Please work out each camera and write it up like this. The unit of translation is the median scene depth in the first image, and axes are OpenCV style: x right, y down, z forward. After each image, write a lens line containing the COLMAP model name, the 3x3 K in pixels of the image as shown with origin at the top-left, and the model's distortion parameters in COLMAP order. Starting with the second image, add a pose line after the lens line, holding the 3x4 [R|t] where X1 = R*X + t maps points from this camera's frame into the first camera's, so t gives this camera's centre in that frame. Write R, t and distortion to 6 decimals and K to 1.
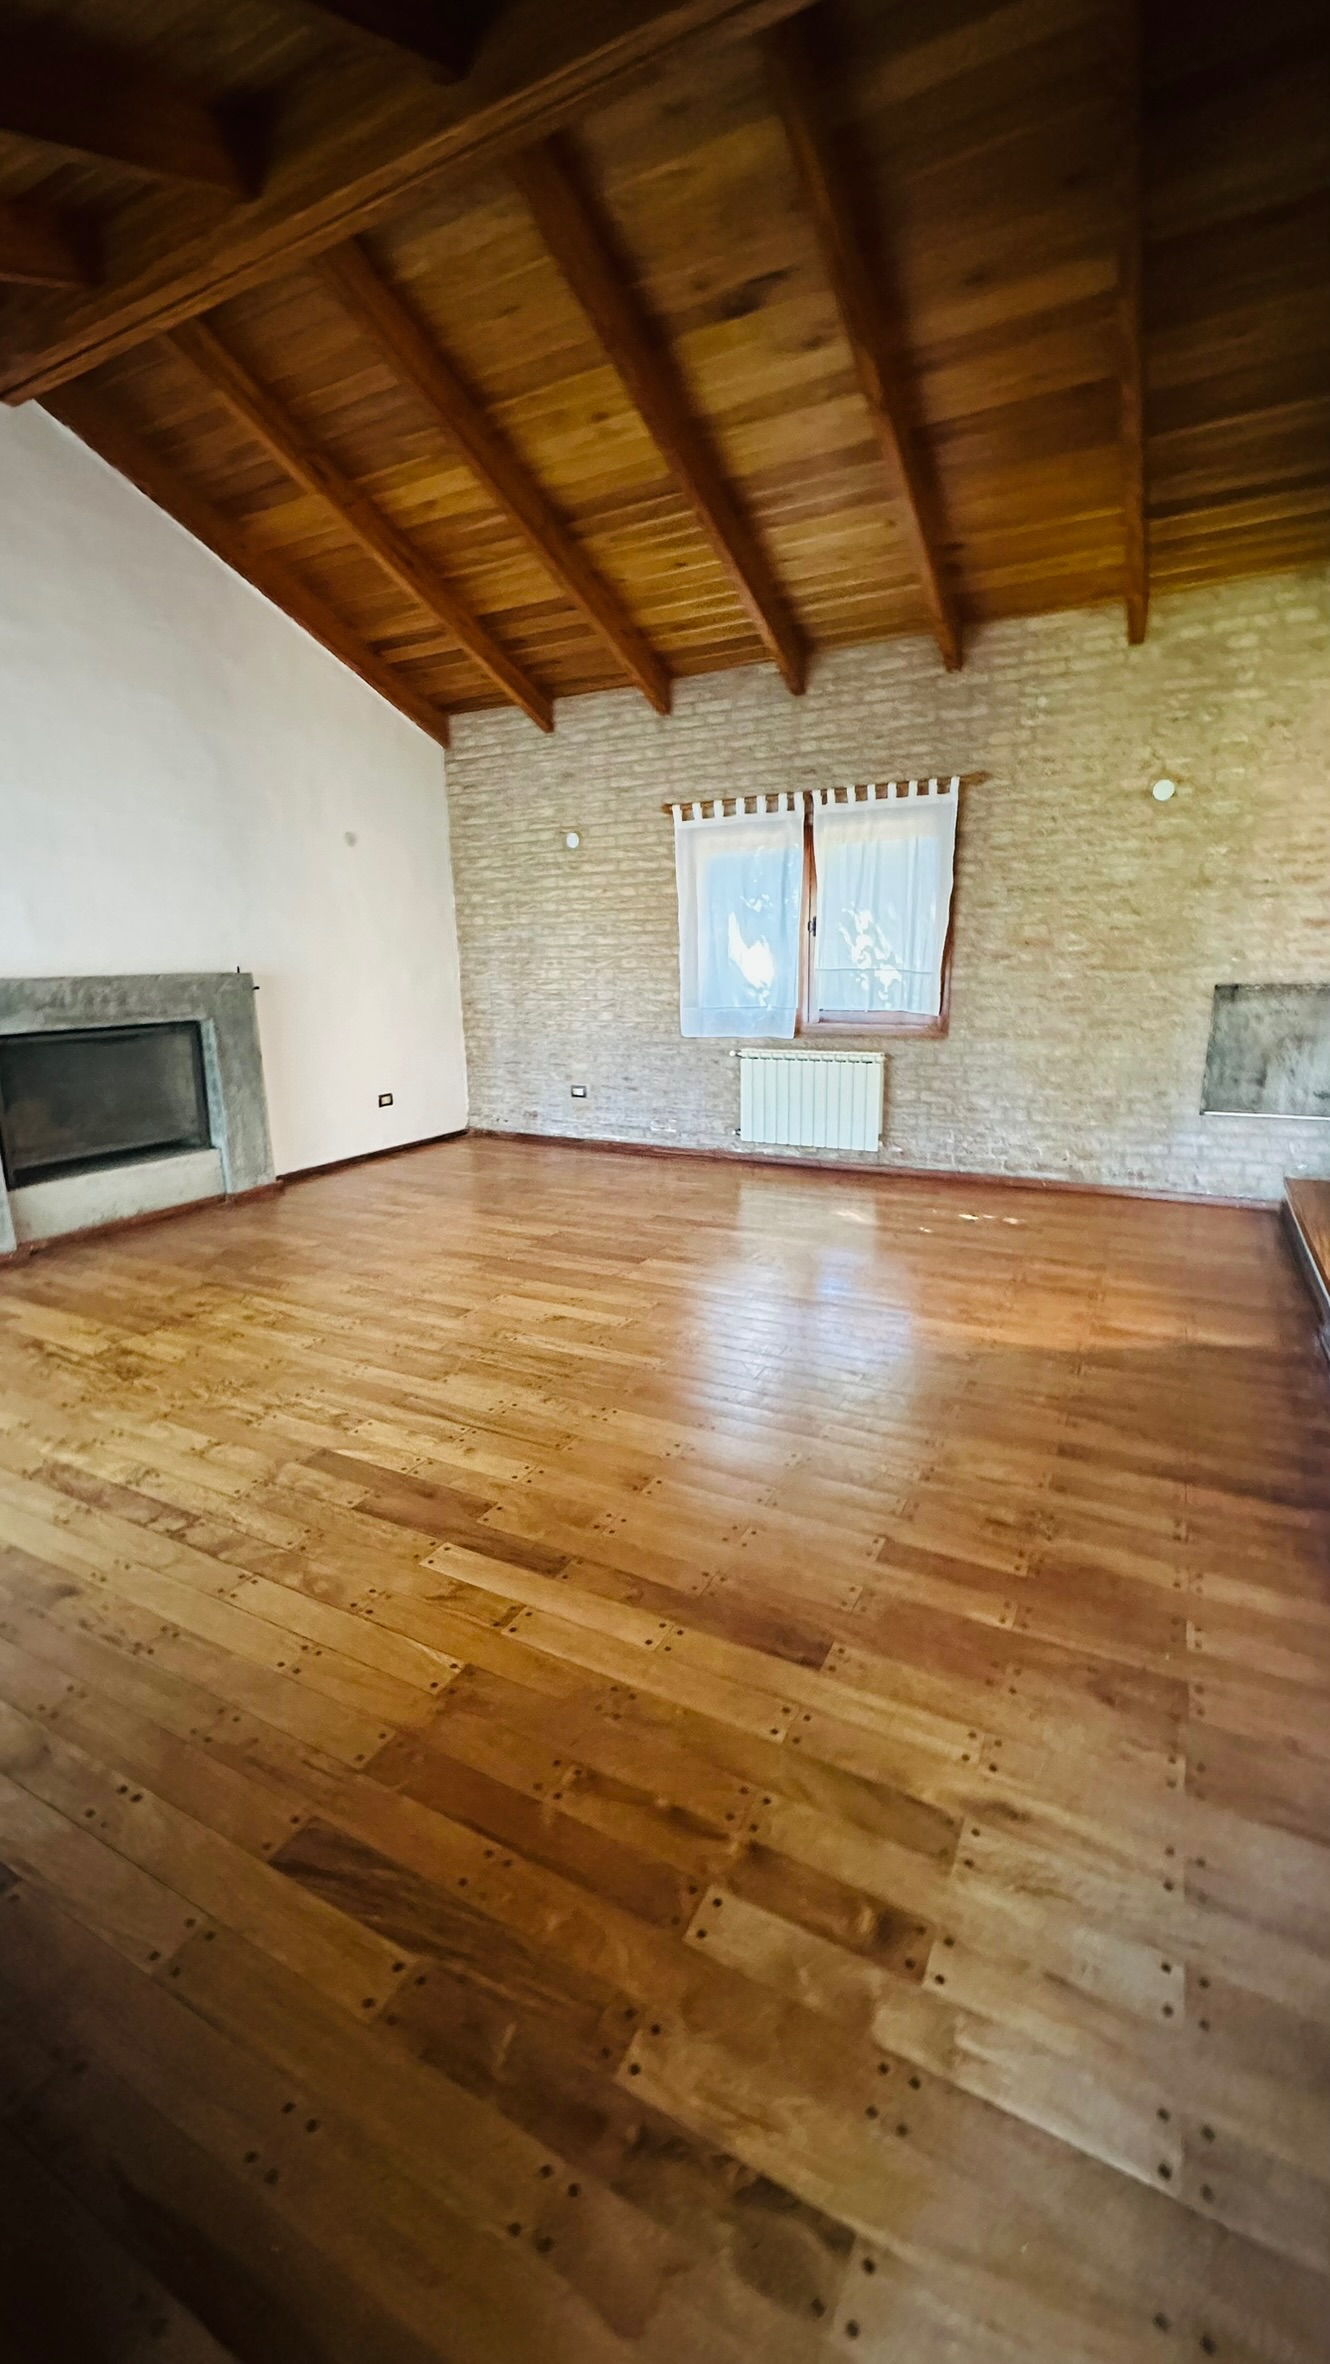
lens RADIAL K [[942.9, 0, 668.9], [0, 942.9, 1178.5], [0, 0, 1]] dist [-0.001798, 0.000017]
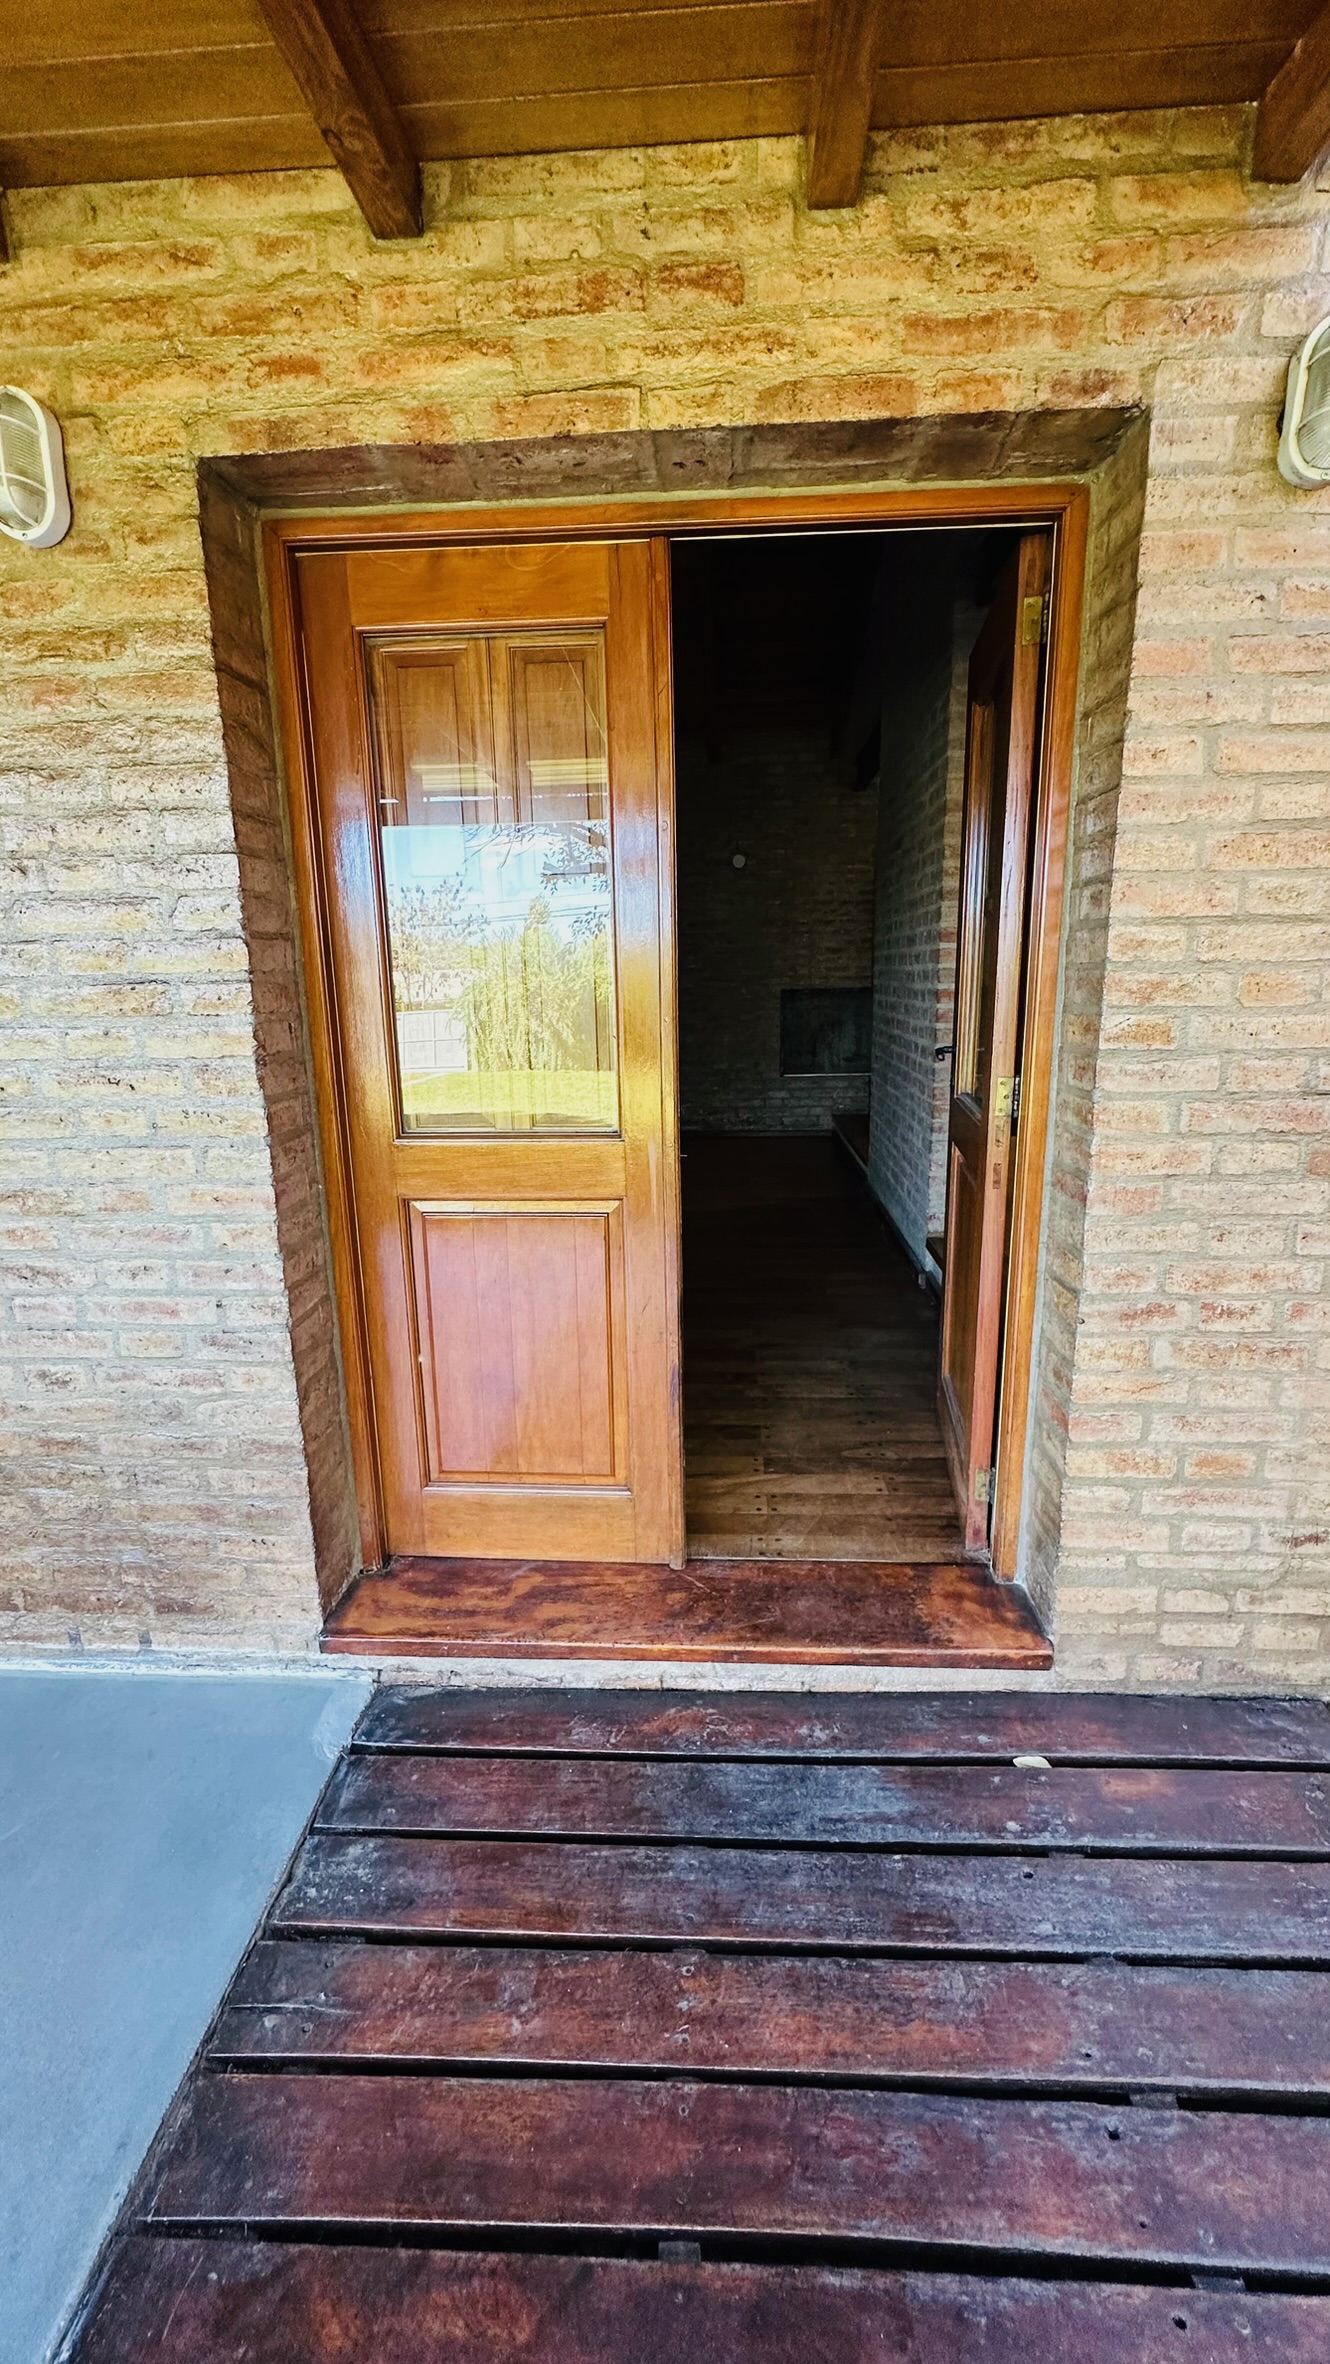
lens RADIAL K [[942.9, 0, 675.0], [0, 942.9, 1180.0], [0, 0, 1]] dist [-0.001798, 0.000017]
pose [[0.906148, -0.092051, 0.412822, -0.164357], [0.099615, 0.995021, 0.003213, 0.054385], [-0.411063, 0.038212, 0.910806, -0.214213]]
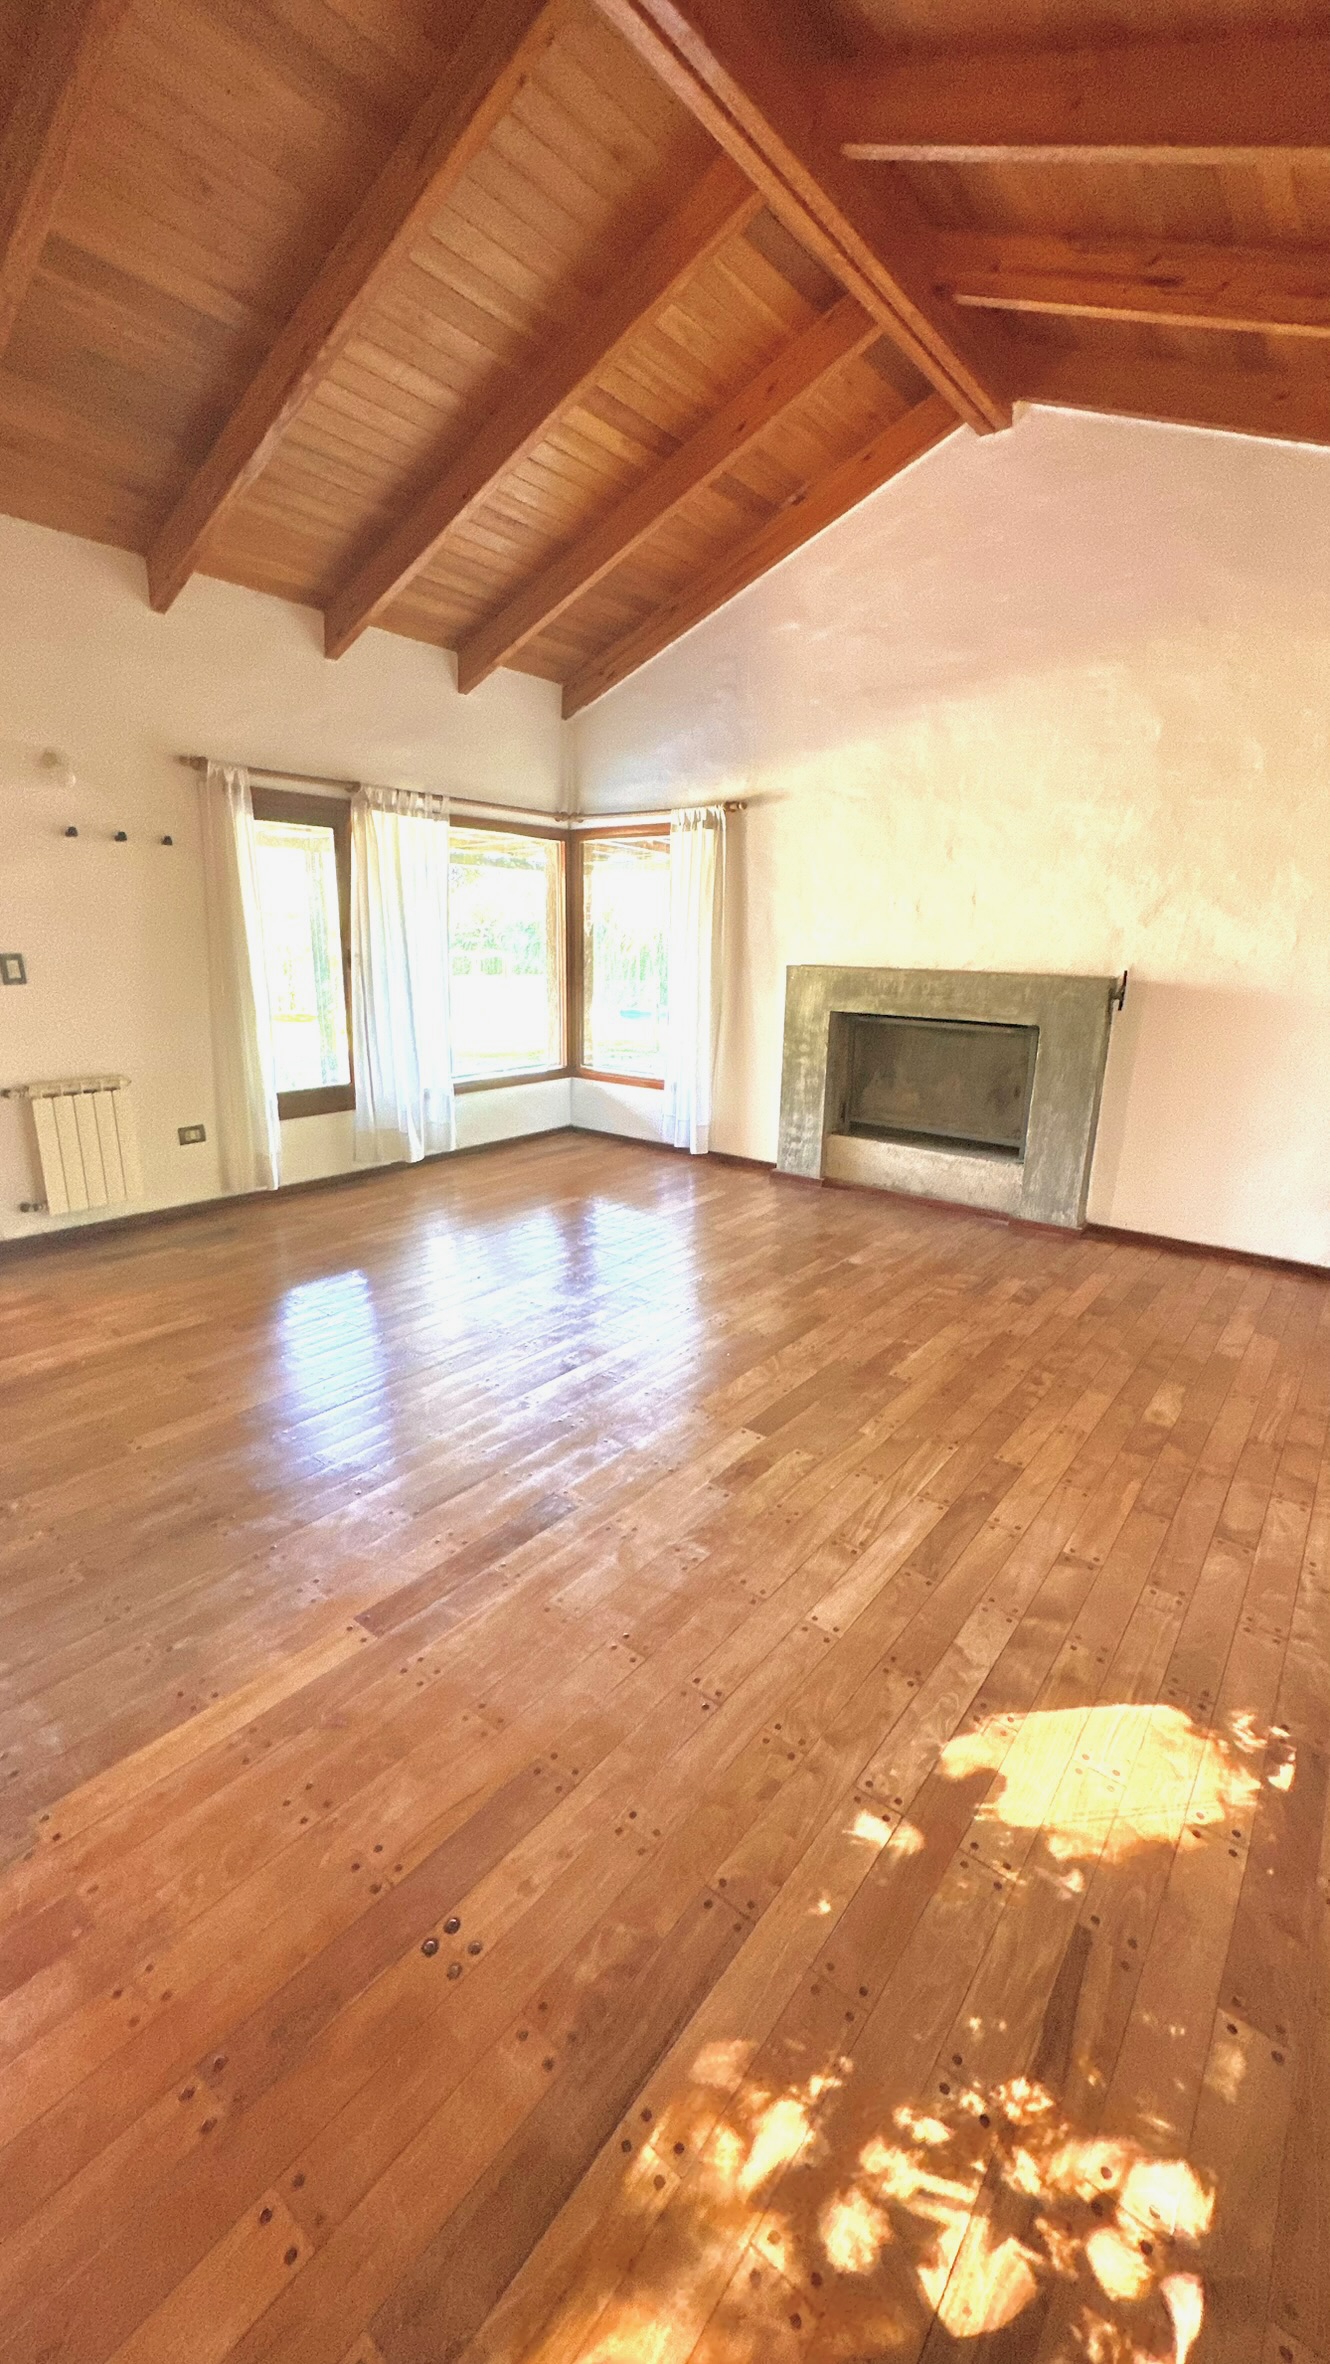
lens RADIAL K [[942.9, 0, 672.8], [0, 942.9, 1181.9], [0, 0, 1]] dist [-0.001798, 0.000017]
pose [[-0.160284, 0.265590, -0.950669, 0.531107], [-0.245374, 0.922167, 0.298997, -0.243311], [0.956086, 0.281193, -0.082640, 0.882091]]
